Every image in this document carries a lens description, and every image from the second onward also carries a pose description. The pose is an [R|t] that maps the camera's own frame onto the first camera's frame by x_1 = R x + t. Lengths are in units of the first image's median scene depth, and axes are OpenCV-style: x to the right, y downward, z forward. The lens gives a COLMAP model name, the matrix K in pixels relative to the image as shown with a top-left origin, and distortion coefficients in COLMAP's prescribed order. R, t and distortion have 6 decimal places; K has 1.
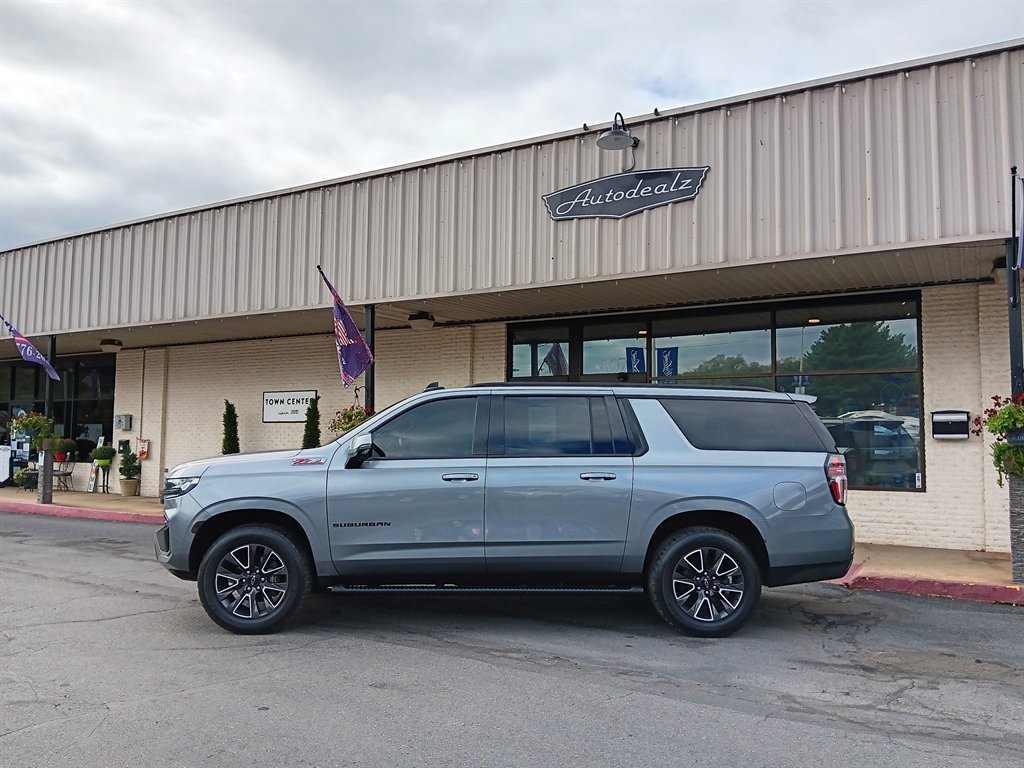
lens RADIAL K [[794.3, 0, 514.6], [0, 794.3, 379.9], [0, 0, 1]] dist [0.034216, -0.081818]
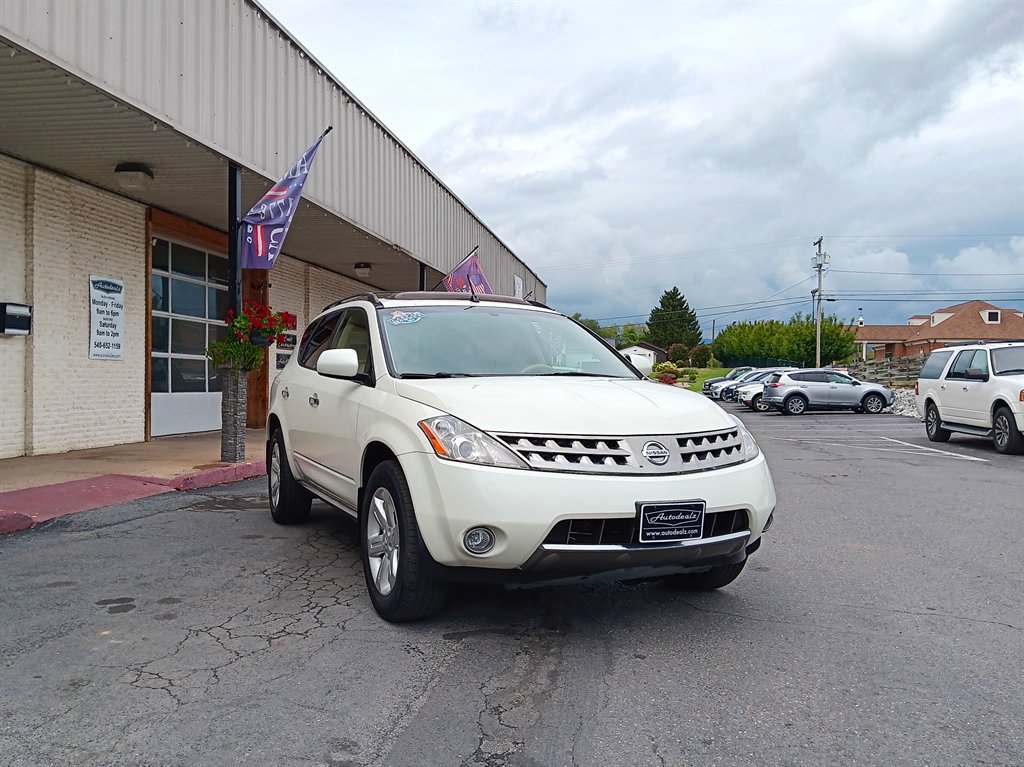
lens RADIAL K [[842.2, 0, 466.1], [0, 842.2, 398.1], [0, 0, 1]] dist [0.052263, -0.125646]
pose [[-0.307328, -0.033695, 0.951007, -0.468909], [-0.092969, 0.995655, 0.005233, 0.085499], [-0.947051, -0.086806, -0.309126, 0.747383]]
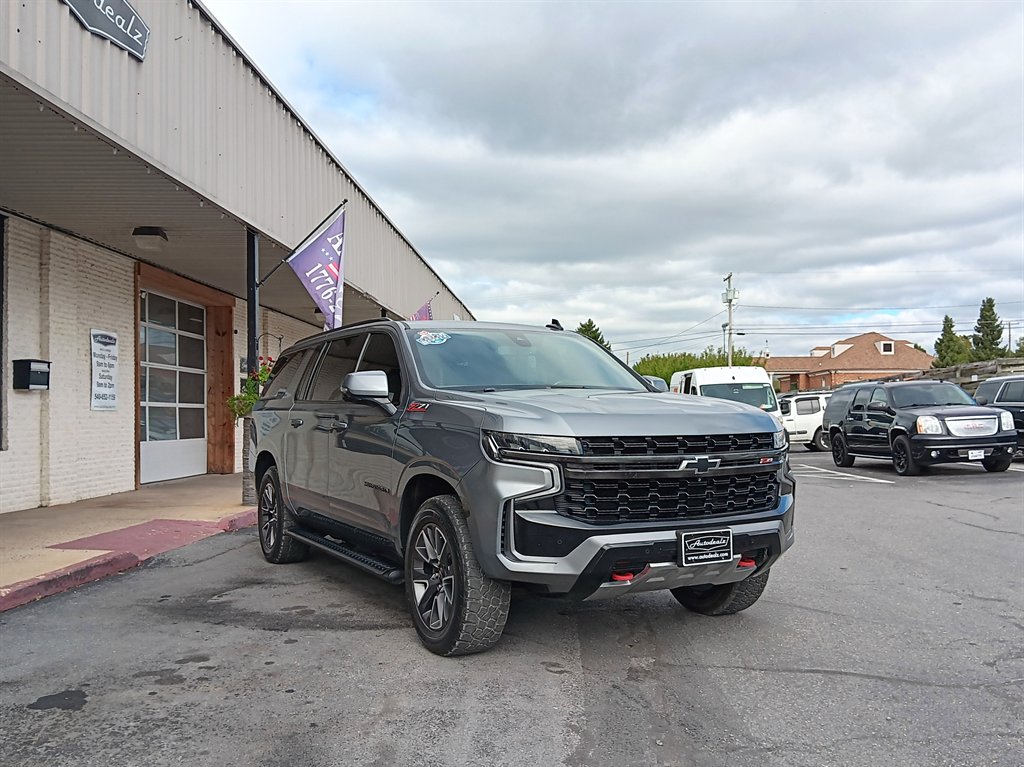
lens RADIAL K [[889.7, 0, 531.4], [0, 889.7, 414.8], [0, 0, 1]] dist [0.053055, -0.133955]
pose [[-0.472428, -0.005623, 0.881351, -0.587587], [-0.070002, 0.997060, -0.031161, 0.087531], [-0.878585, -0.076418, -0.471433, 0.907371]]
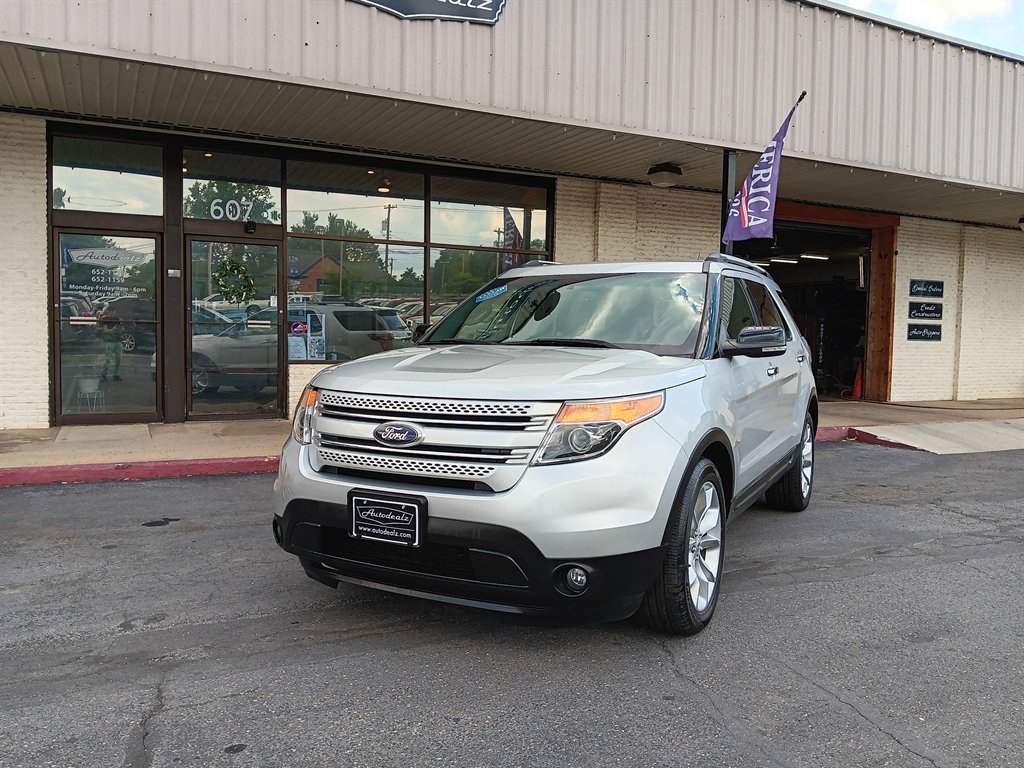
lens RADIAL K [[794.3, 0, 514.6], [0, 794.3, 379.9], [0, 0, 1]] dist [0.034216, -0.081818]
pose [[0.554227, -0.046788, 0.831050, -0.417038], [-0.076725, 0.991297, 0.106977, 0.045597], [-0.828822, -0.123052, 0.545813, 0.409706]]
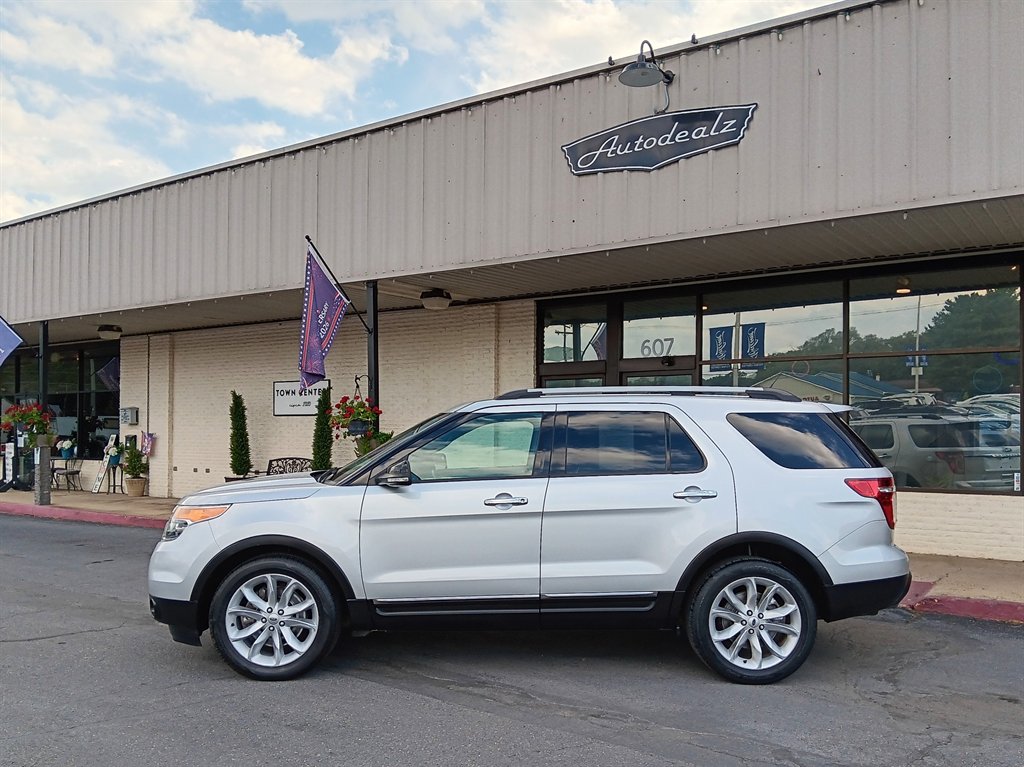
lens RADIAL K [[884.2, 0, 523.7], [0, 884.2, 420.3], [0, 0, 1]] dist [0.049946, -0.124357]
pose [[0.996958, -0.004687, -0.077805, 0.063535], [0.009412, 0.998125, 0.060474, 0.001230], [0.077375, -0.061023, 0.995133, 0.041487]]
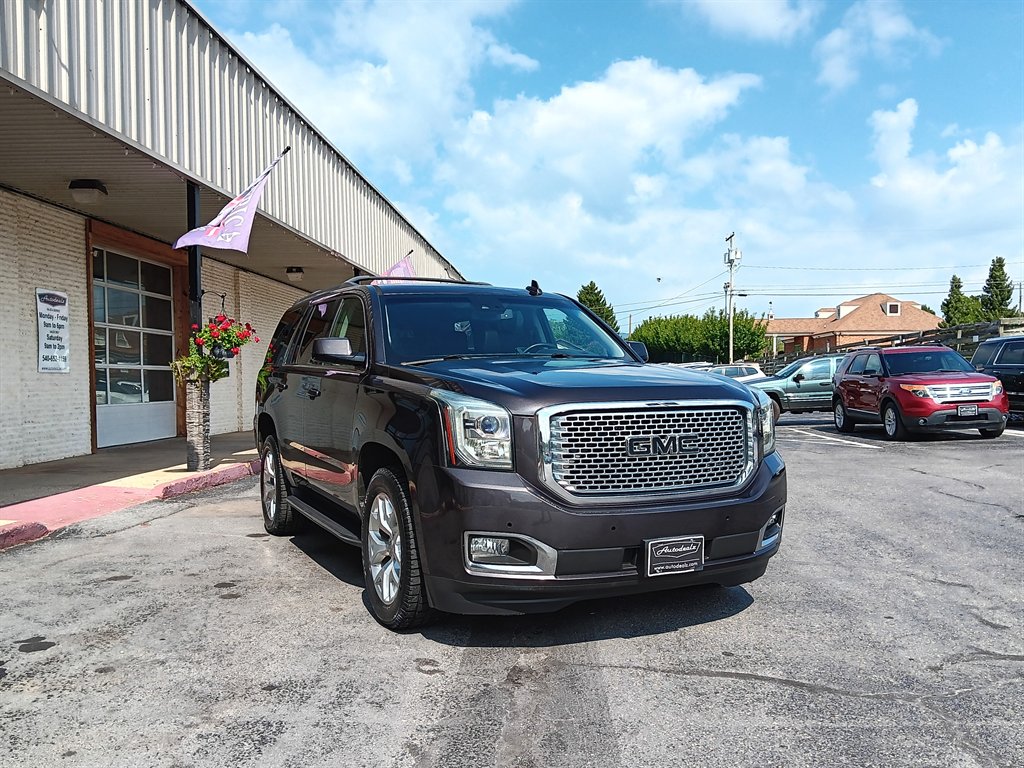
lens RADIAL K [[881.3, 0, 502.8], [0, 881.3, 425.6], [0, 0, 1]] dist [0.041633, -0.111041]
pose [[-0.438824, -0.054501, 0.896919, -0.558196], [-0.070947, 0.997144, 0.025880, 0.082451], [-0.895768, -0.052276, -0.441438, 0.831268]]
